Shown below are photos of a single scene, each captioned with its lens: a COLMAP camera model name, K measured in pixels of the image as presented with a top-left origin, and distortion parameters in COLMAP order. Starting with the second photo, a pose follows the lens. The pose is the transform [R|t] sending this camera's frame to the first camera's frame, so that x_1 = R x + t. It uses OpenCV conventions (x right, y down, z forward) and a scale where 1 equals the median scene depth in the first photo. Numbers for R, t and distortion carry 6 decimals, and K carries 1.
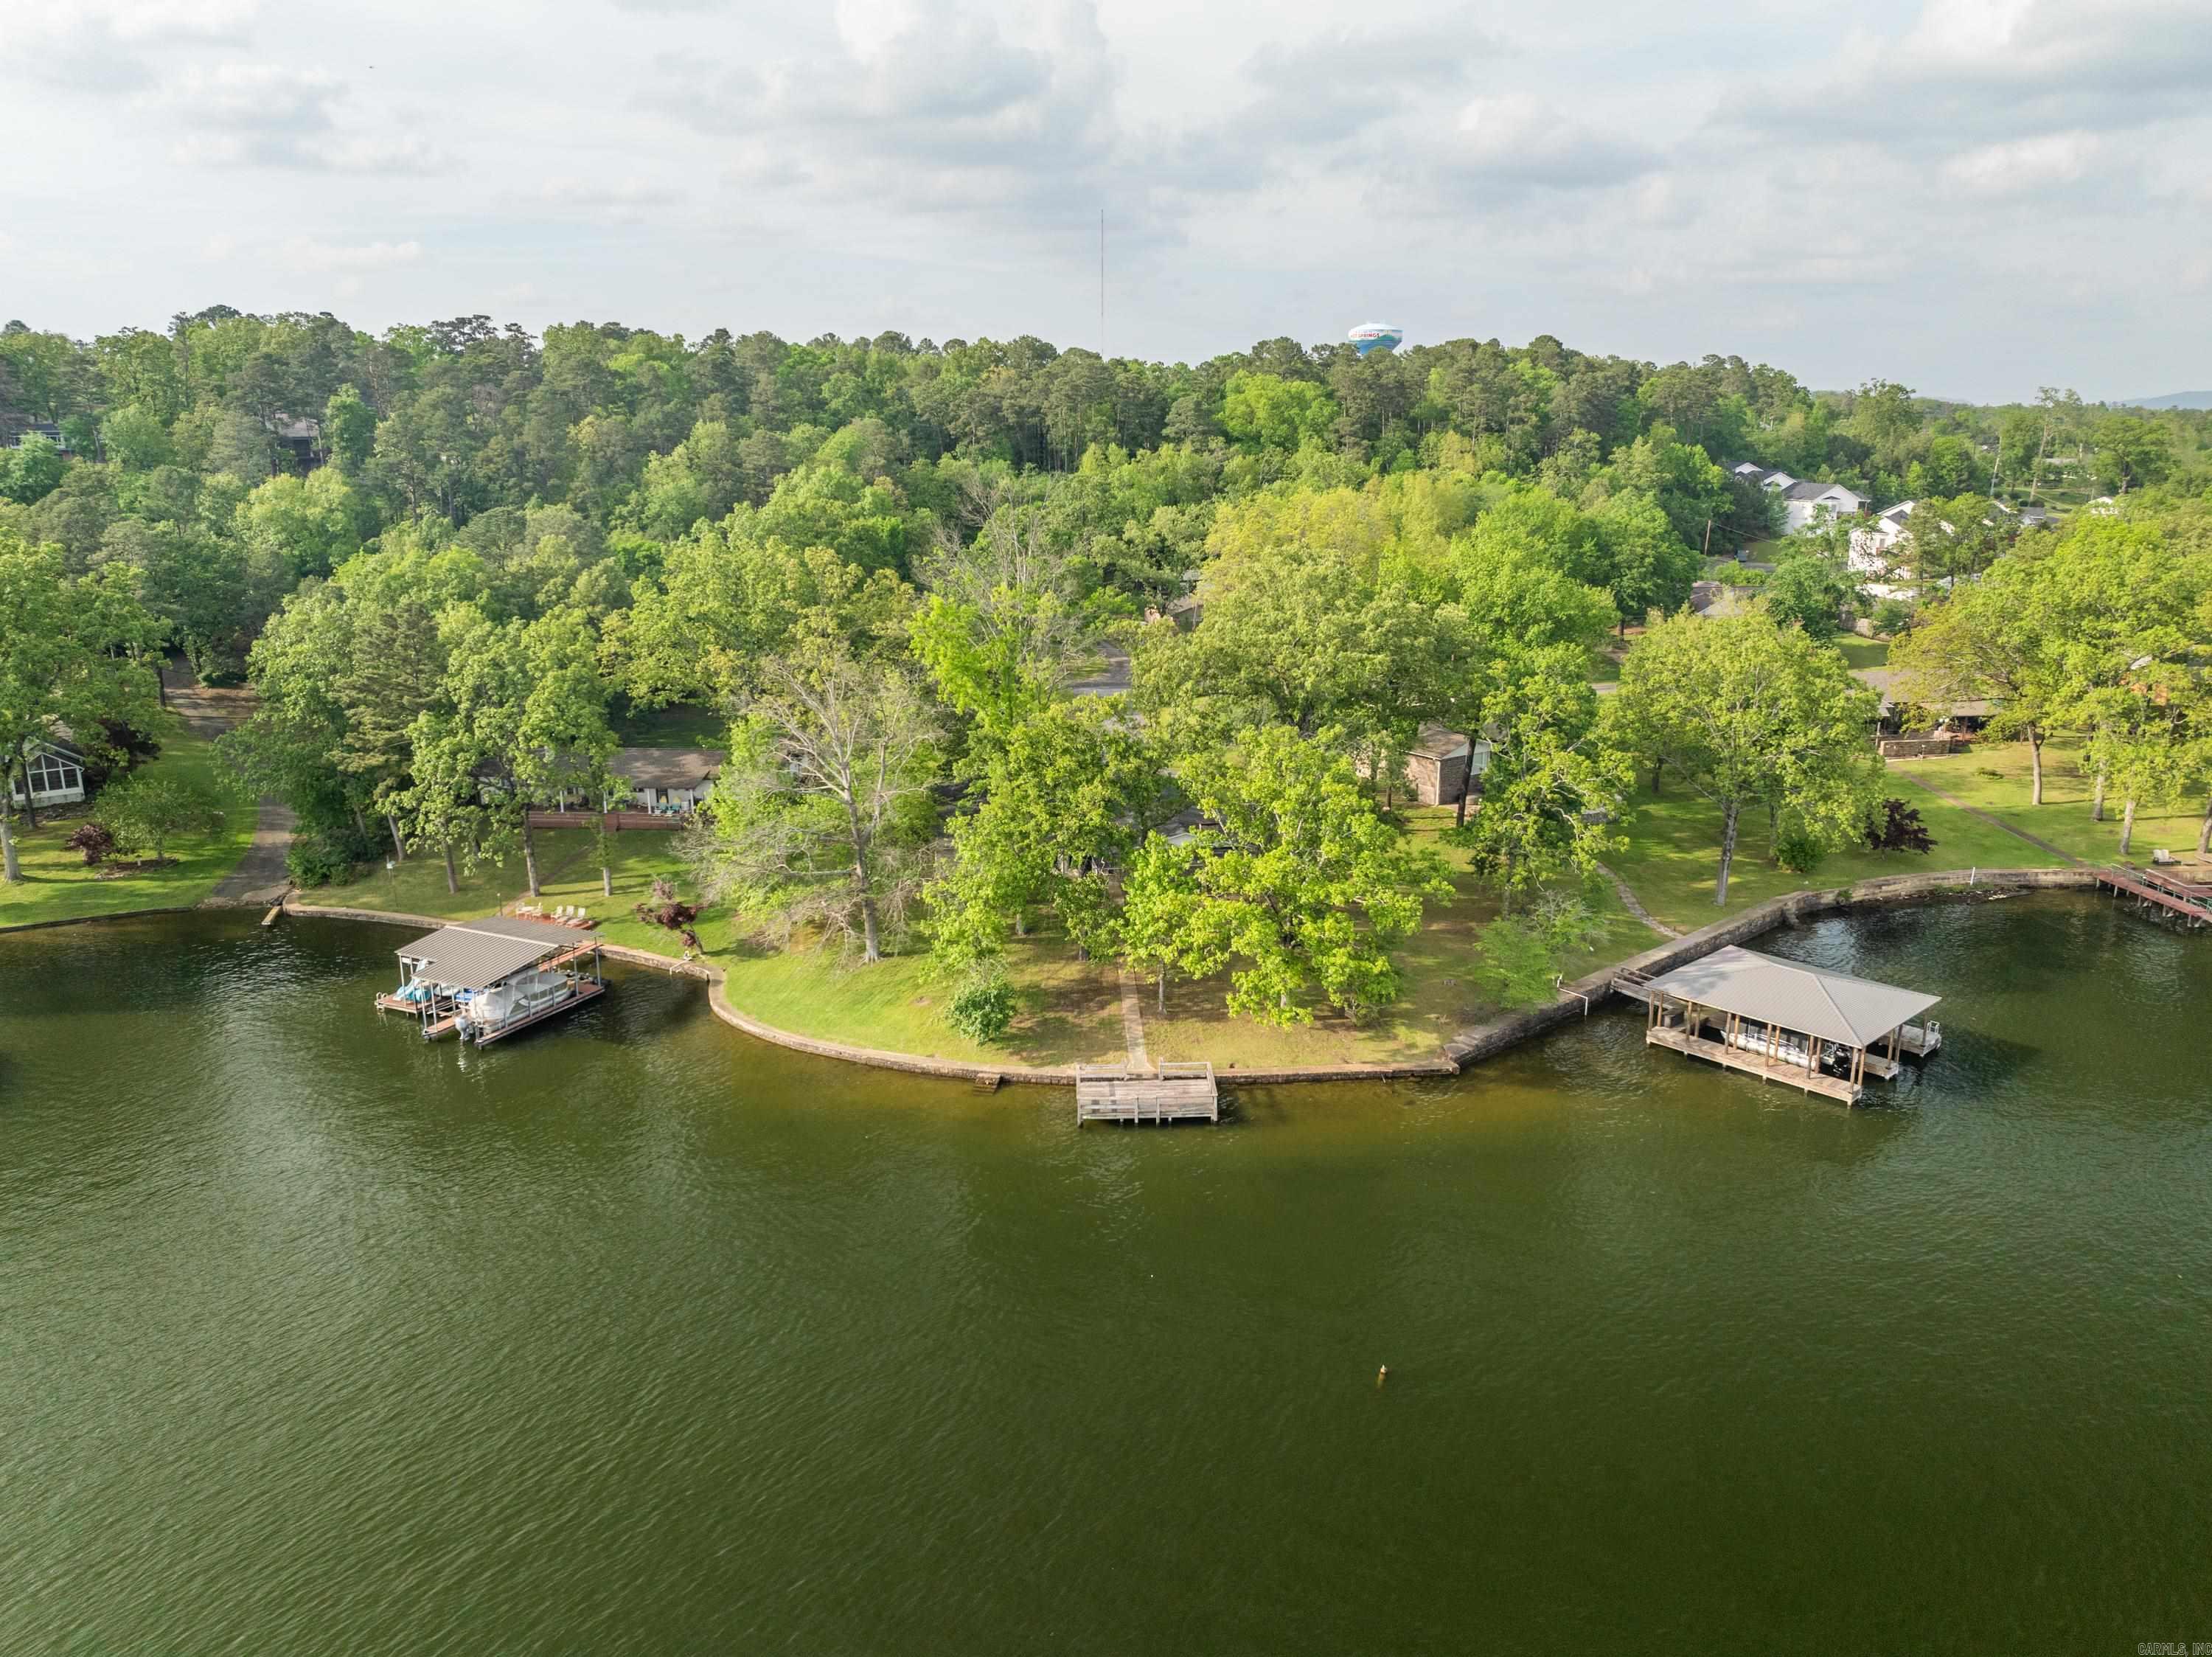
lens RADIAL K [[1580.2, 0, 1126.2], [0, 1580.2, 850.3], [0, 0, 1]] dist [-0.041674, -0.001154]
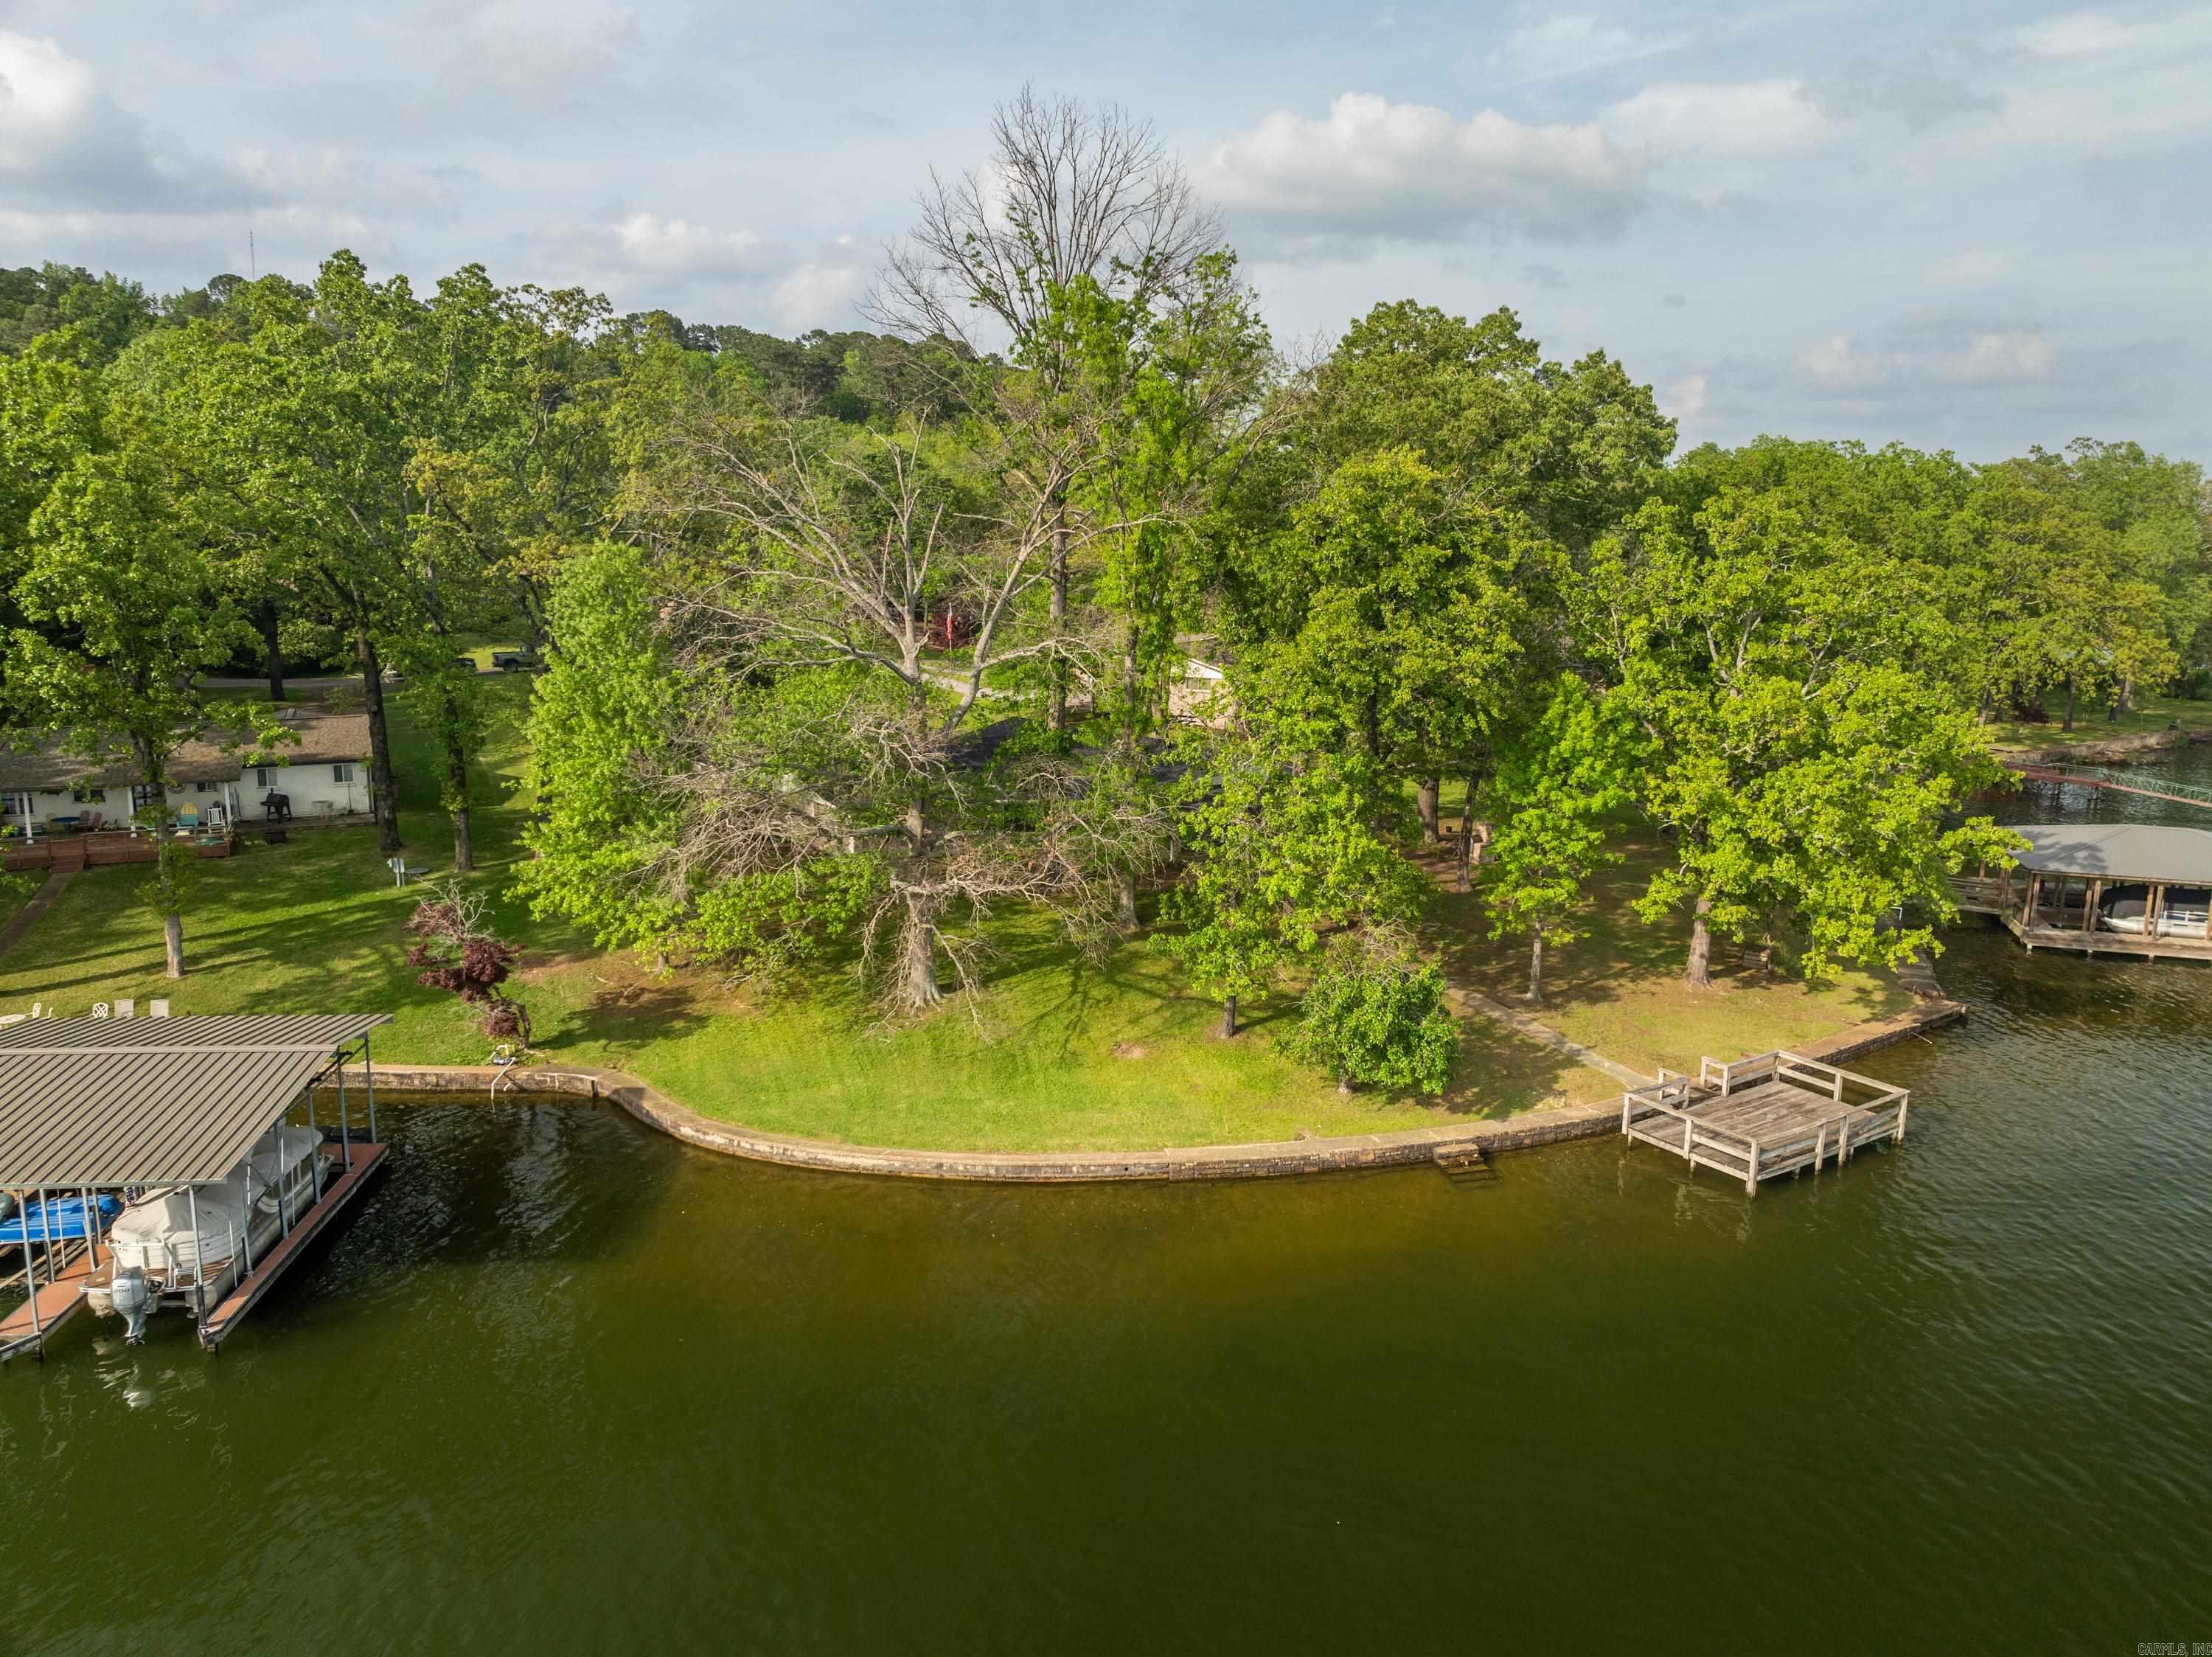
lens RADIAL K [[1557.5, 0, 1125.4], [0, 1557.5, 834.6], [0, 0, 1]] dist [-0.040903, 0.004211]
pose [[0.858071, -0.079336, 0.507365, -0.322599], [0.116686, 0.992273, -0.042182, 0.040144], [-0.500098, 0.095398, 0.860698, 0.473213]]
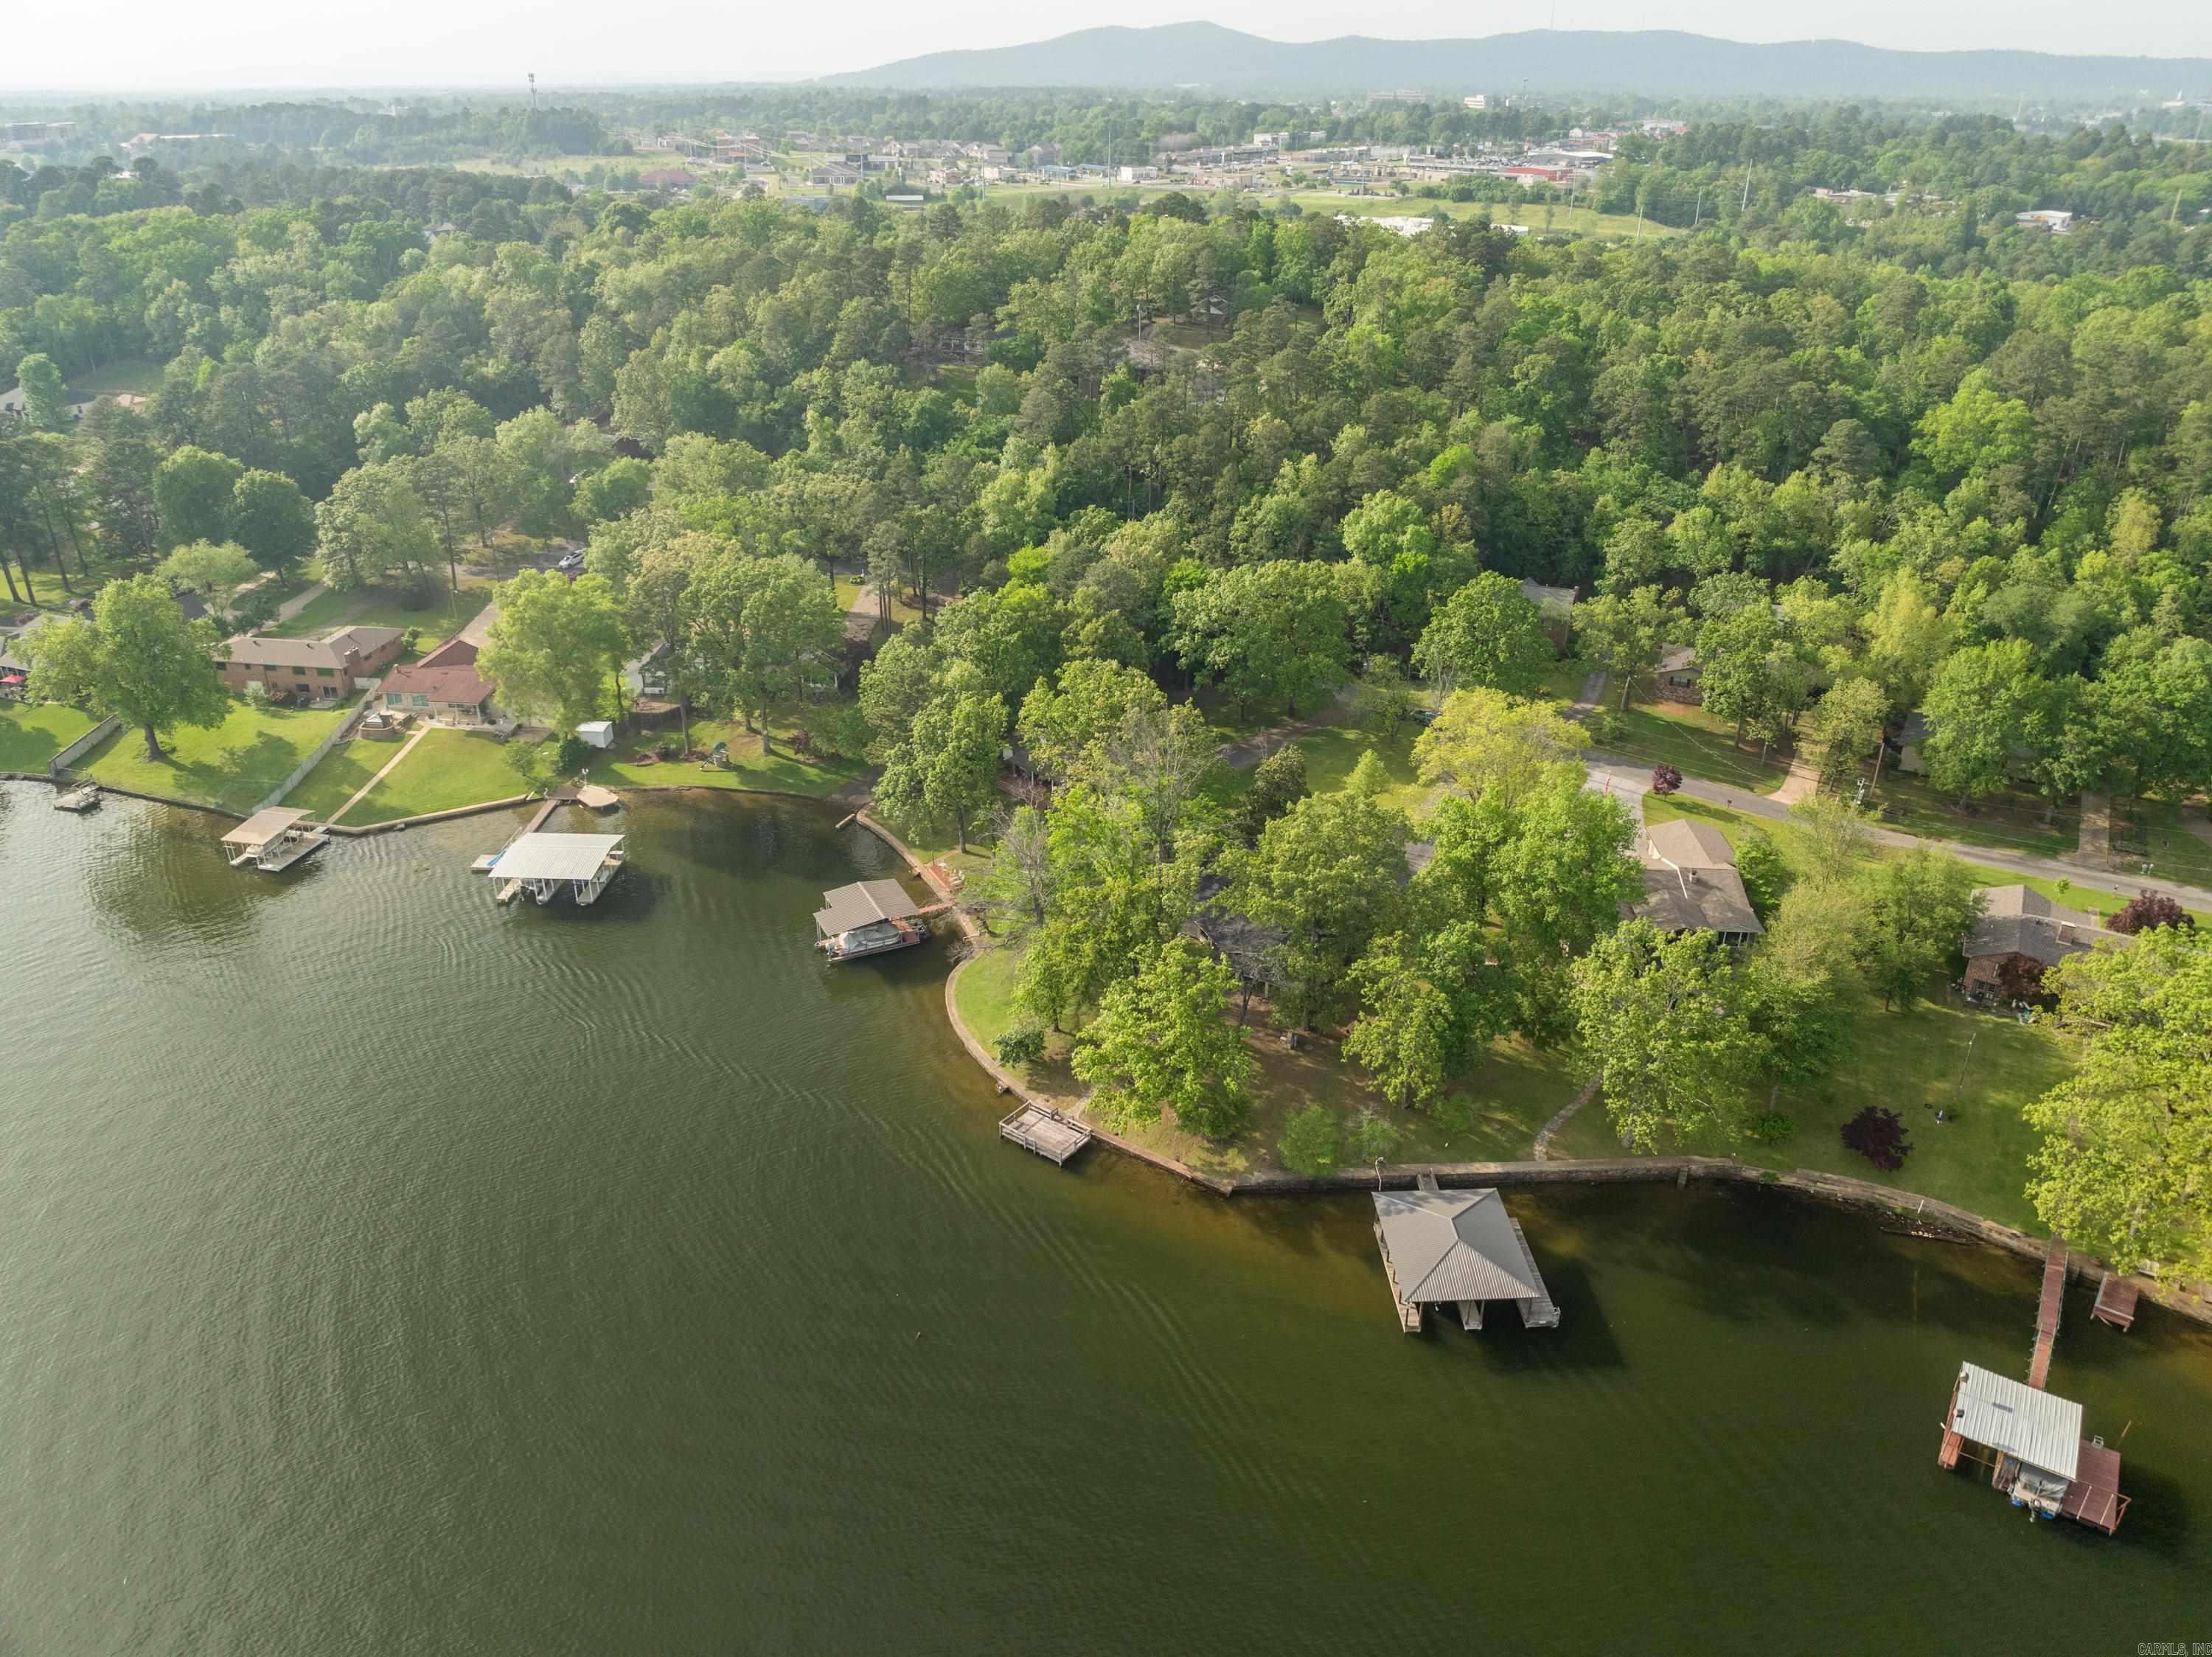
lens RADIAL K [[1557.5, 0, 1125.4], [0, 1557.5, 834.6], [0, 0, 1]] dist [-0.040903, 0.004211]
pose [[0.772990, 0.287329, -0.565622, 0.694172], [-0.174873, 0.953521, 0.245392, -0.431331], [0.609841, -0.090774, 0.787308, -0.184223]]
